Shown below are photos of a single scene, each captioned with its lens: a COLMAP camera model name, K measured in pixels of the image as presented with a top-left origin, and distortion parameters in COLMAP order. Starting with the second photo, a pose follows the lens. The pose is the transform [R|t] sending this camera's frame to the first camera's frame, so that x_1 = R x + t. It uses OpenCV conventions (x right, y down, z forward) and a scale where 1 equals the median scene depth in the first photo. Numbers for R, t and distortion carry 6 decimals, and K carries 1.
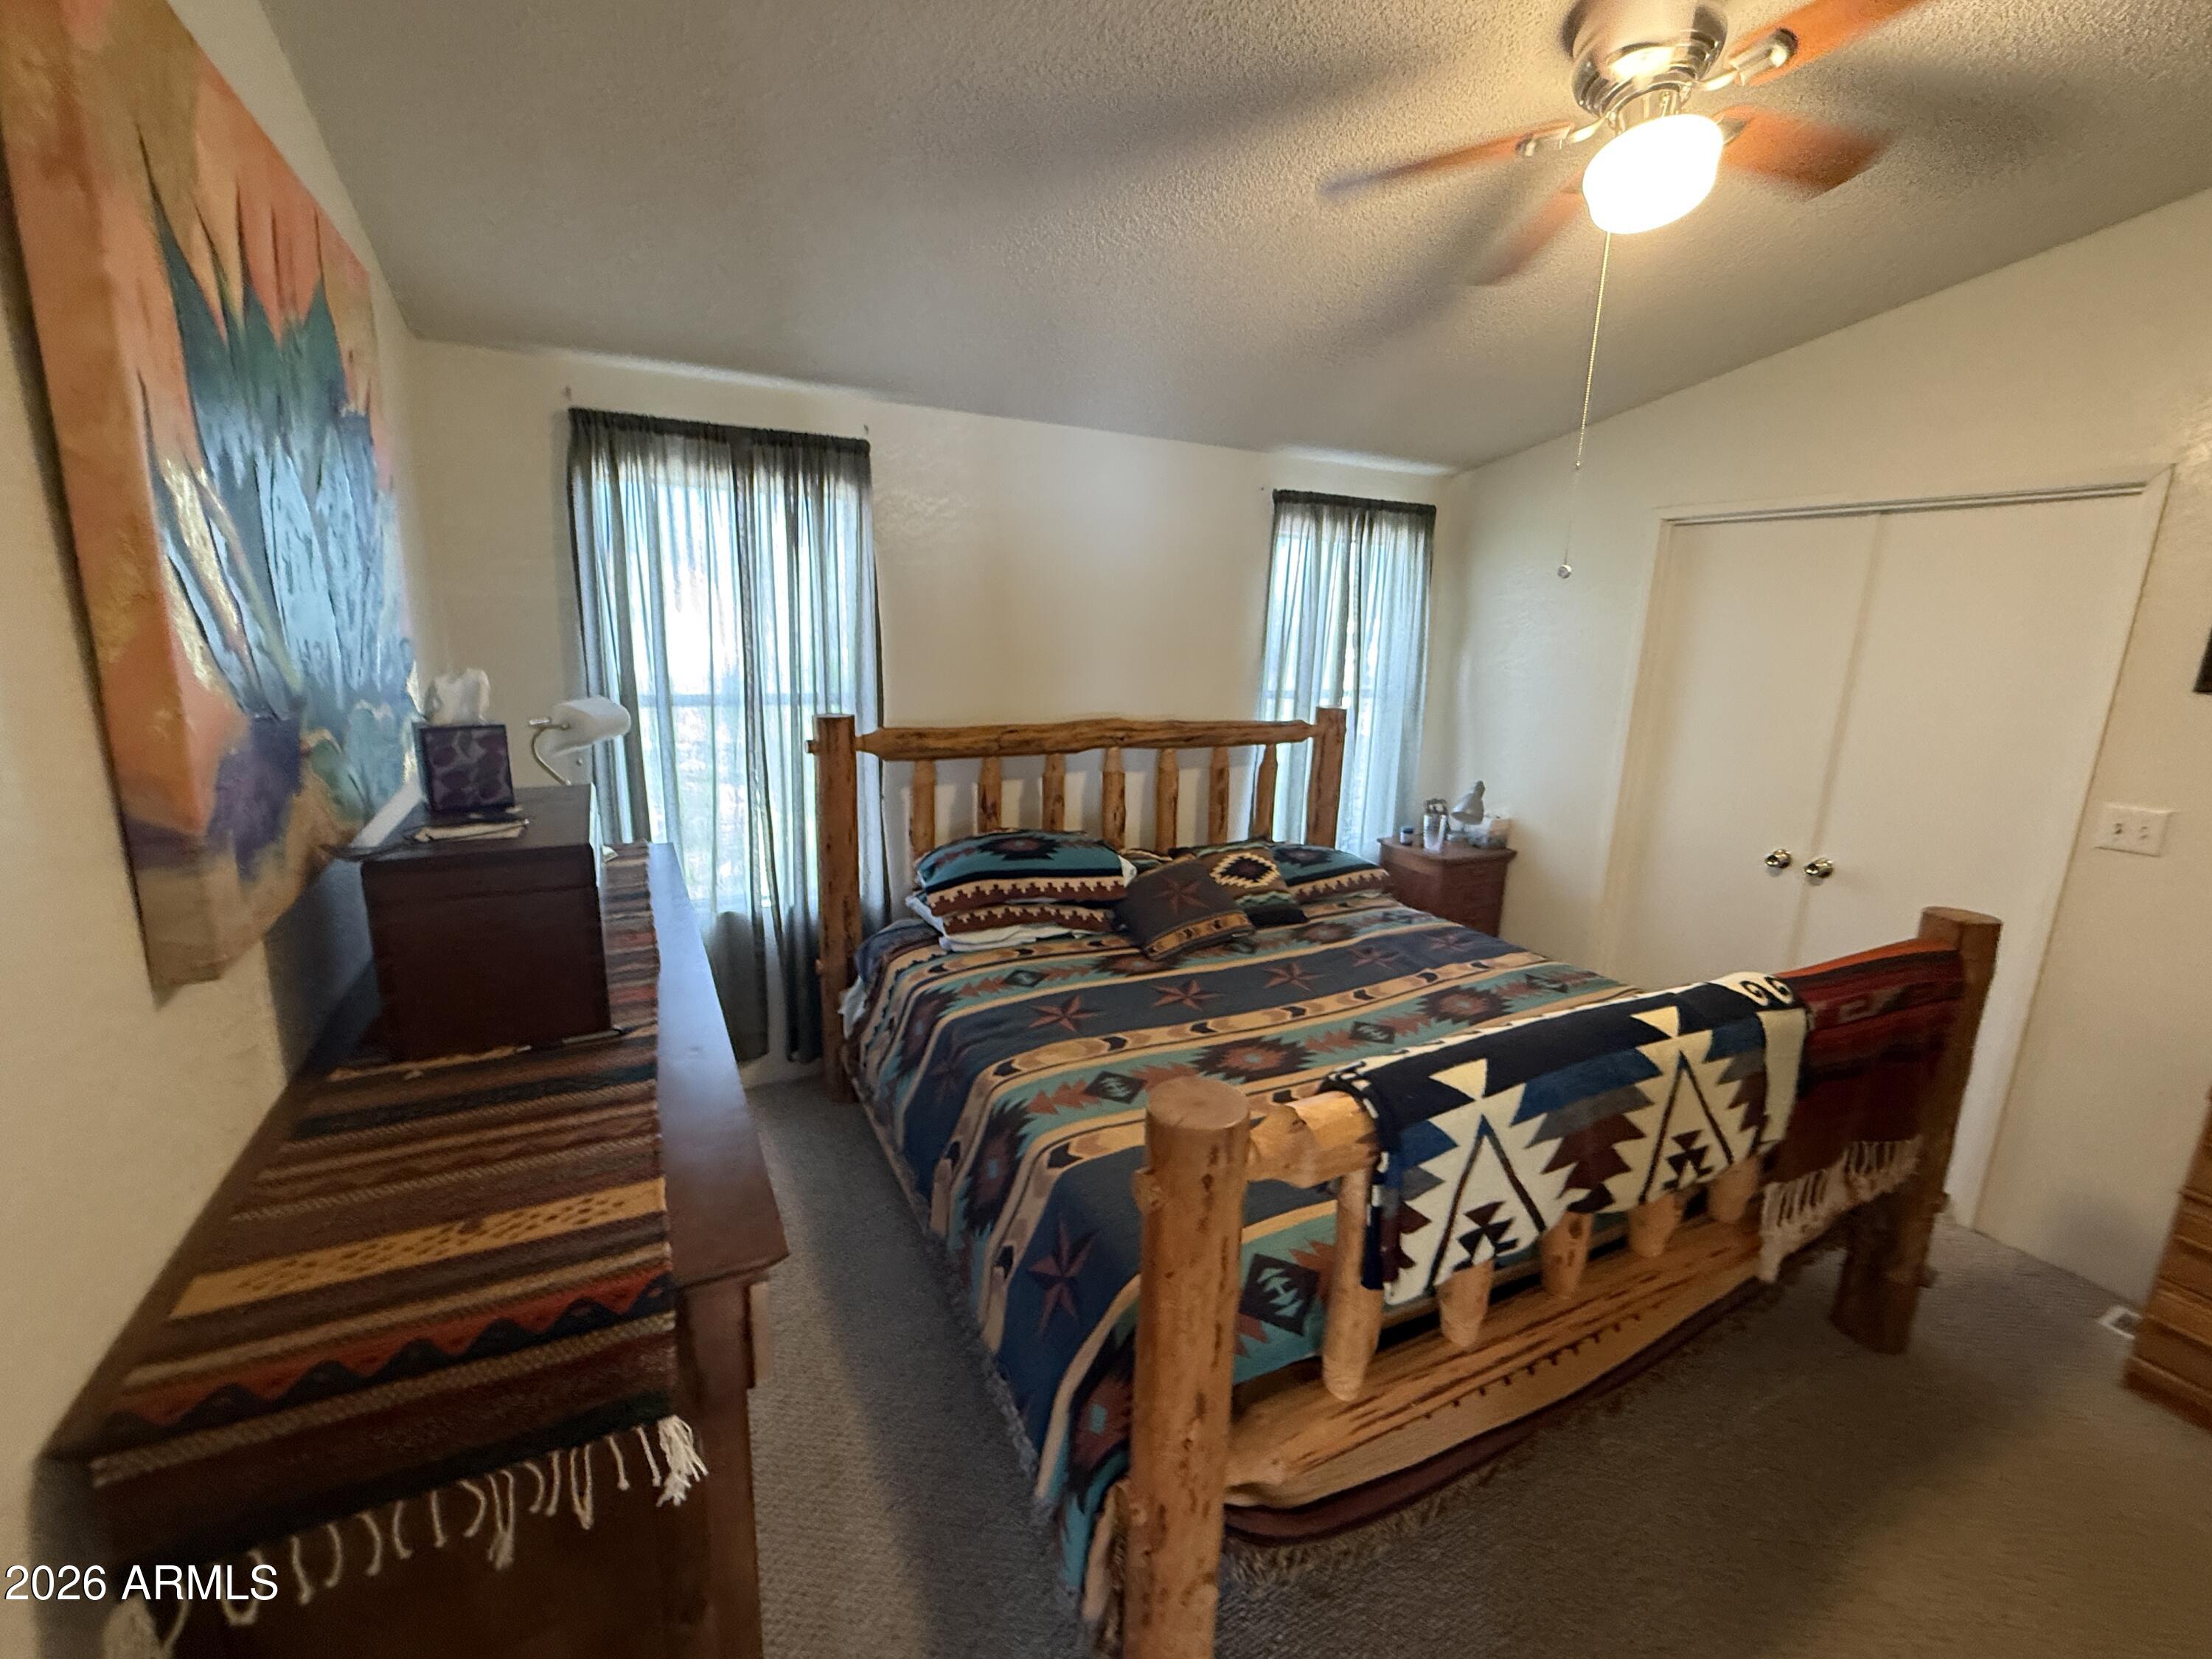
lens RADIAL K [[948.5, 0, 1106.0], [0, 948.5, 829.5], [0, 0, 1]] dist [0.000024, 0.000140]
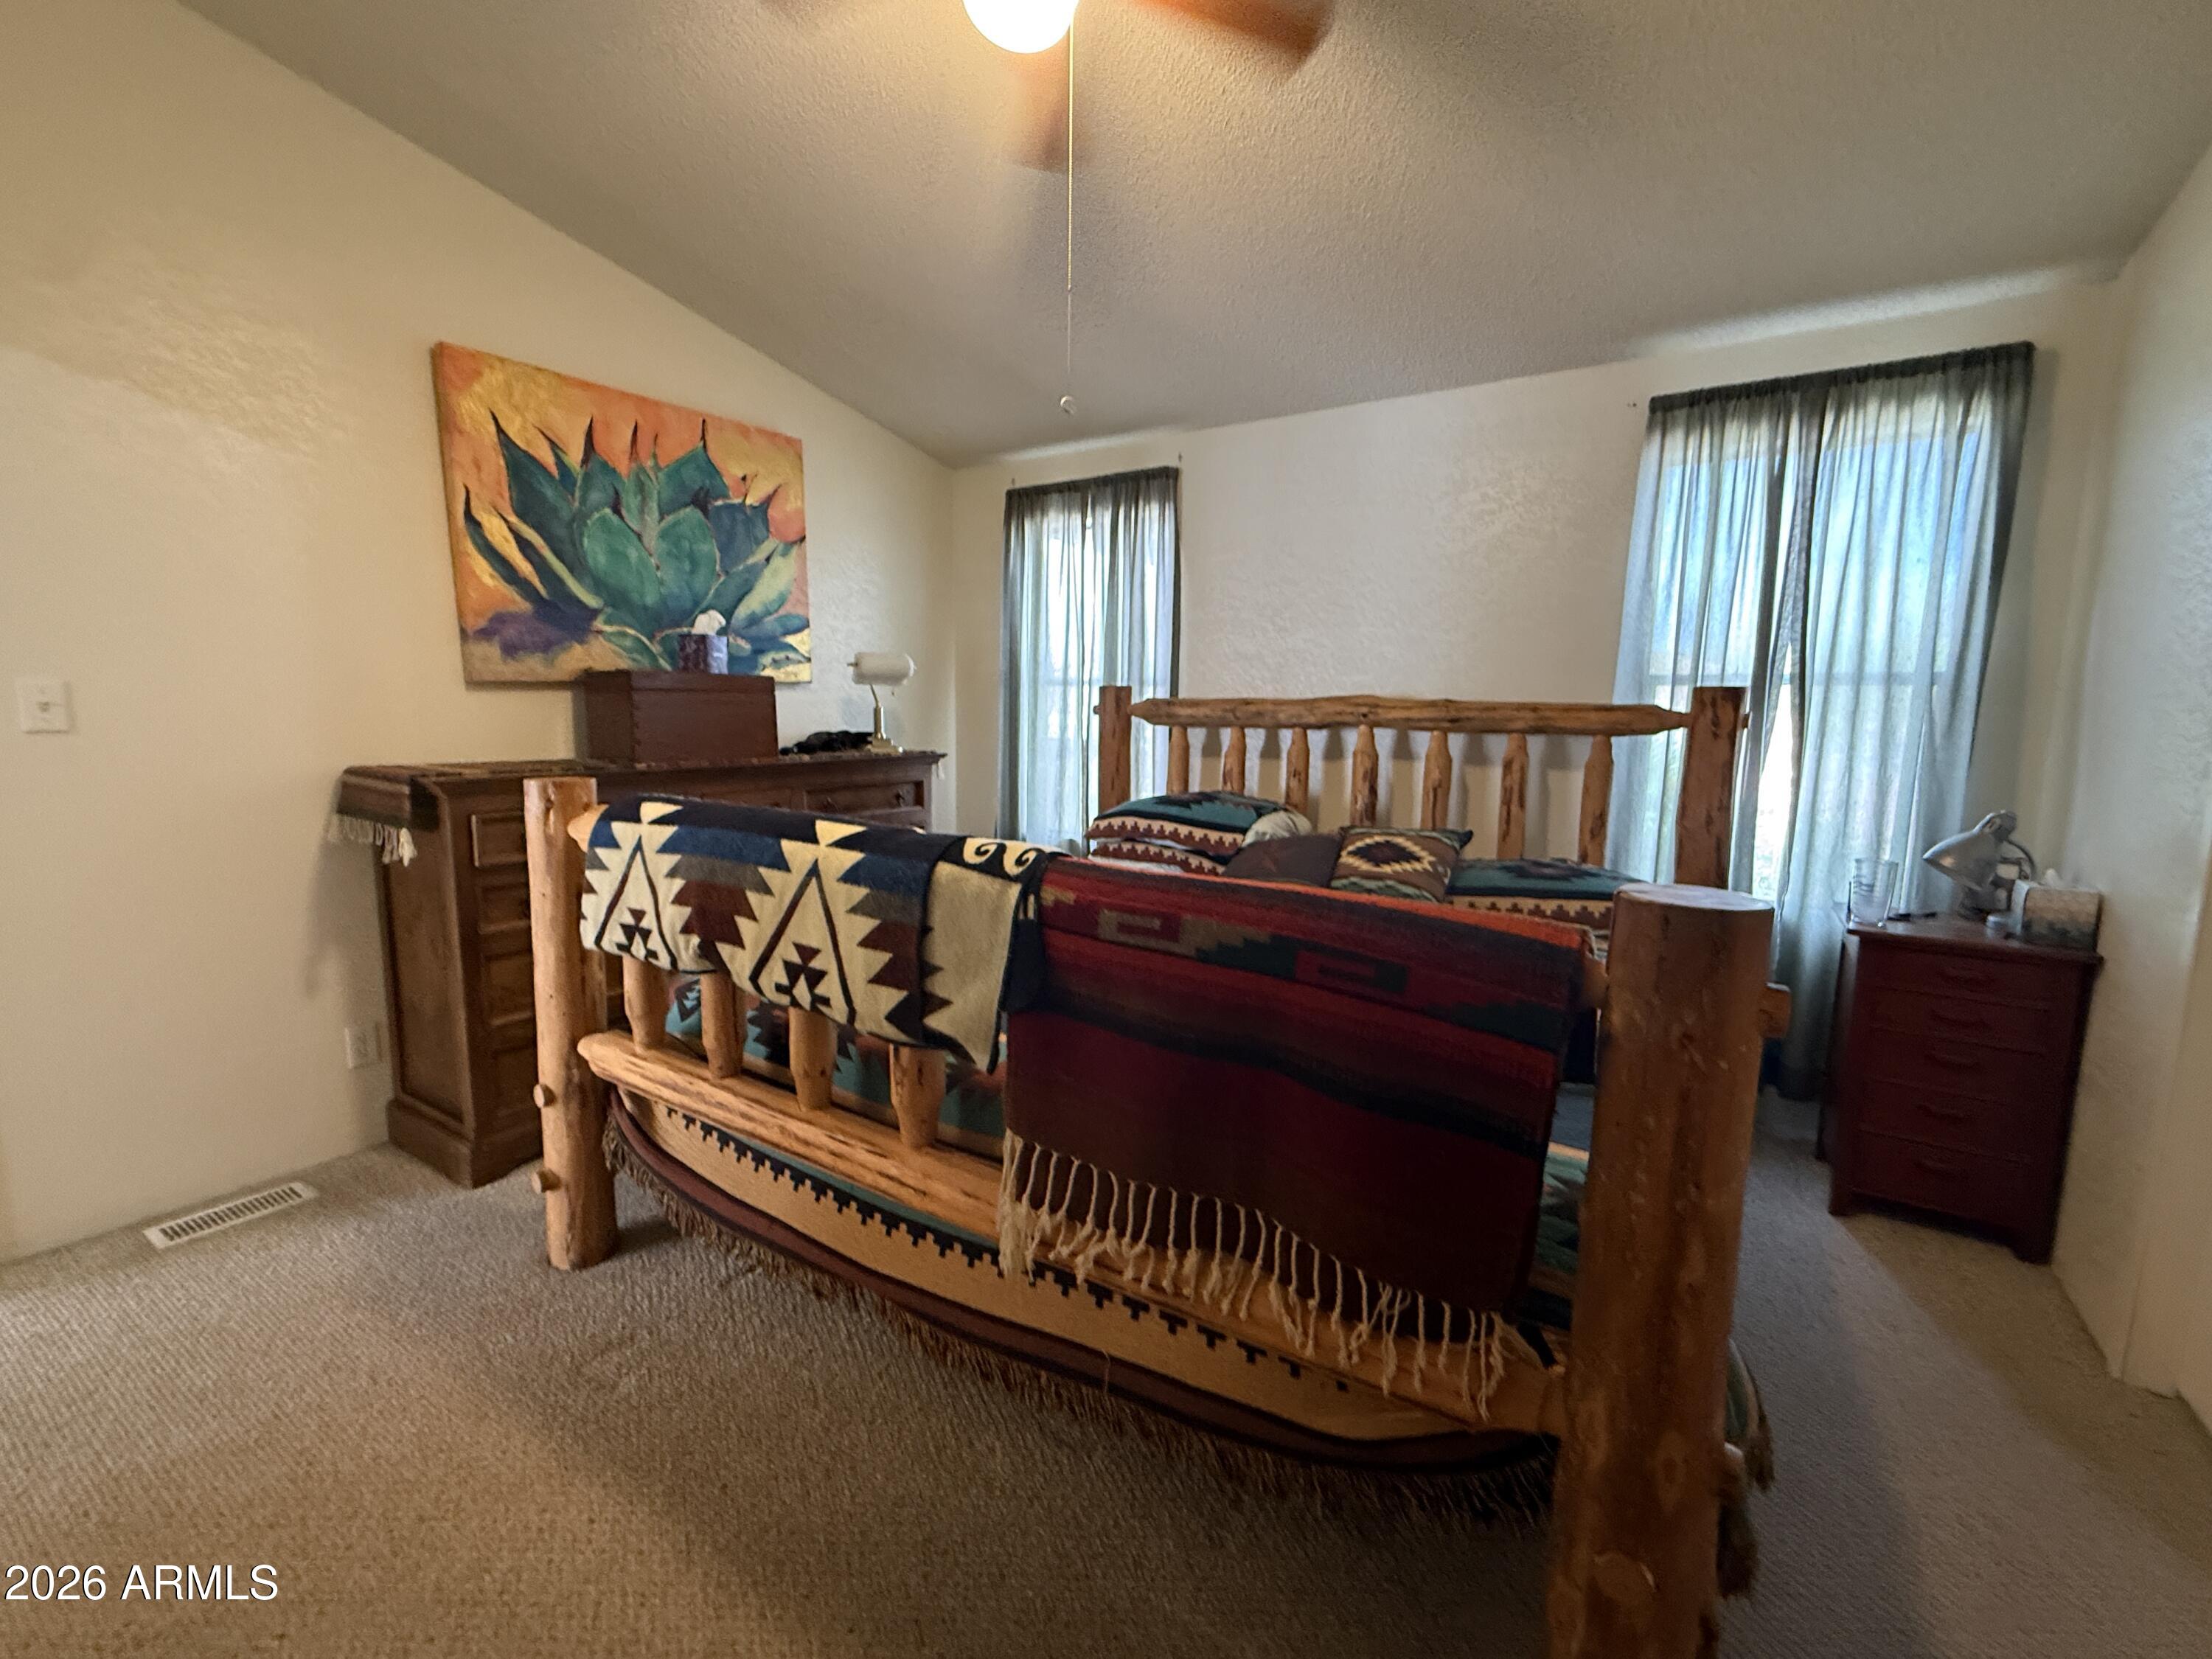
lens RADIAL K [[948.5, 0, 1106.0], [0, 948.5, 829.5], [0, 0, 1]] dist [0.000024, 0.000140]
pose [[0.495157, 0.086532, -0.864483, 0.807088], [-0.187073, 0.982306, -0.008826, 0.079916], [0.848424, 0.166092, 0.502584, 0.385238]]
